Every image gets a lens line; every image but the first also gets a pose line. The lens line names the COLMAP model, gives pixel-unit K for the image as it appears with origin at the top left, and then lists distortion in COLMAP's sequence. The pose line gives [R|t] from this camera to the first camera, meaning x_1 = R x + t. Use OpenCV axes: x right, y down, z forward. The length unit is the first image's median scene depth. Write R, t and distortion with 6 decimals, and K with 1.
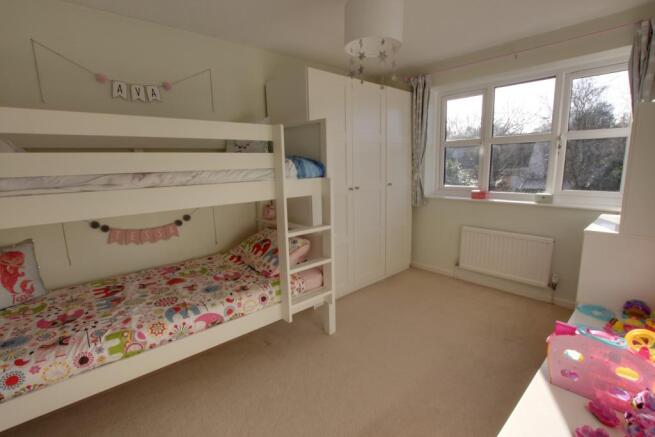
lens RADIAL K [[302.4, 0, 327.5], [0, 302.4, 218.5], [0, 0, 1]] dist [-0.023134, 0.001314]
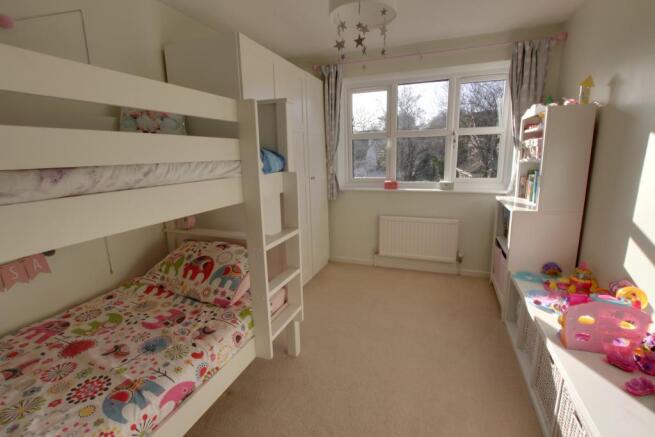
lens RADIAL K [[302.4, 0, 327.5], [0, 302.4, 218.5], [0, 0, 1]] dist [-0.023134, 0.001314]
pose [[0.888039, -0.091046, 0.450664, -0.276489], [0.082493, 0.995843, 0.038632, -0.030319], [-0.452307, 0.002870, 0.891858, 0.213035]]
